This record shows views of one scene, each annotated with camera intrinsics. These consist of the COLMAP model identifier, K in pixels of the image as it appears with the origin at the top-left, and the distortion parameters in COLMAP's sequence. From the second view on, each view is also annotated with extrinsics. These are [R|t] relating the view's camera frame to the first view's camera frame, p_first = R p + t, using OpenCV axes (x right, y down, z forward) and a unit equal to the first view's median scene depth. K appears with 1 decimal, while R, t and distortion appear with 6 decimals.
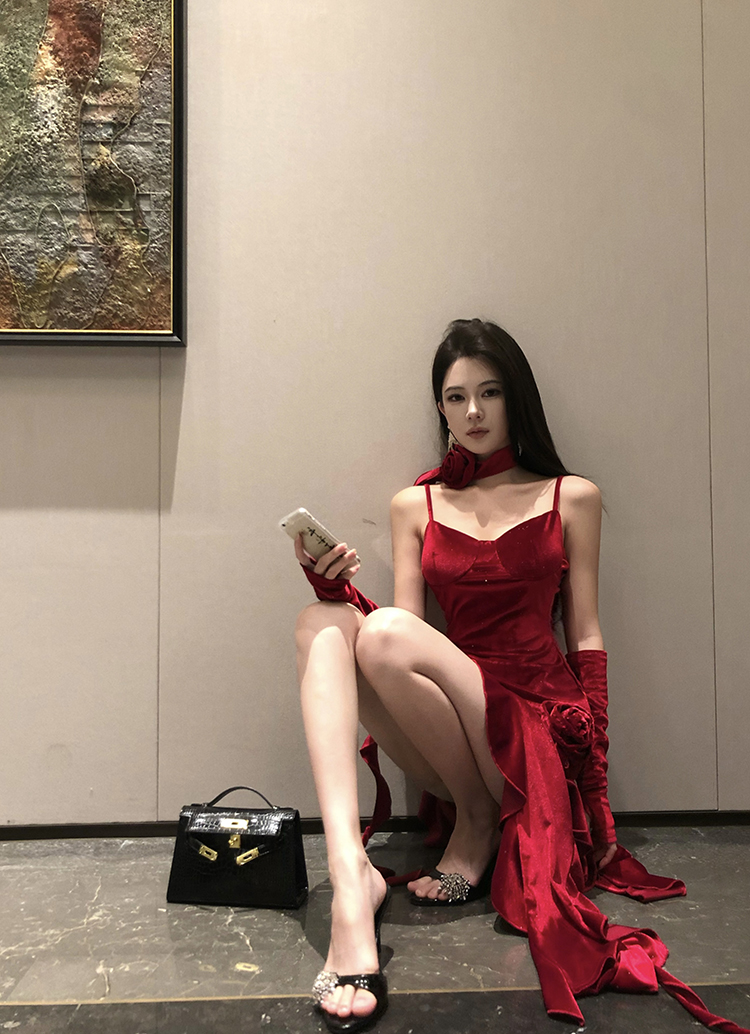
lens RADIAL K [[853.6, 0, 375.0], [0, 853.6, 517.0], [0, 0, 1]] dist [0.056247, -0.085234]
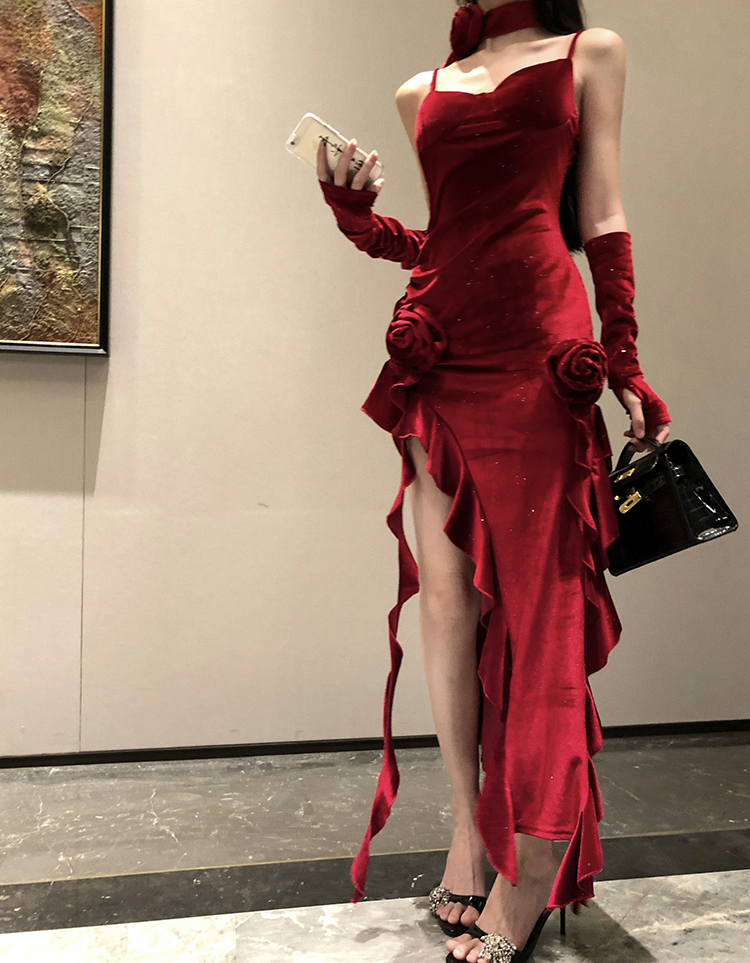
lens RADIAL K [[894.6, 0, 375.0], [0, 894.6, 481.5], [0, 0, 1]] dist [-0.030271, 0.008821]
pose [[0.986026, 0.013947, 0.166009, -0.060917], [-0.019622, 0.999276, 0.032598, -0.074090], [-0.165434, -0.035400, 0.985585, -0.286734]]
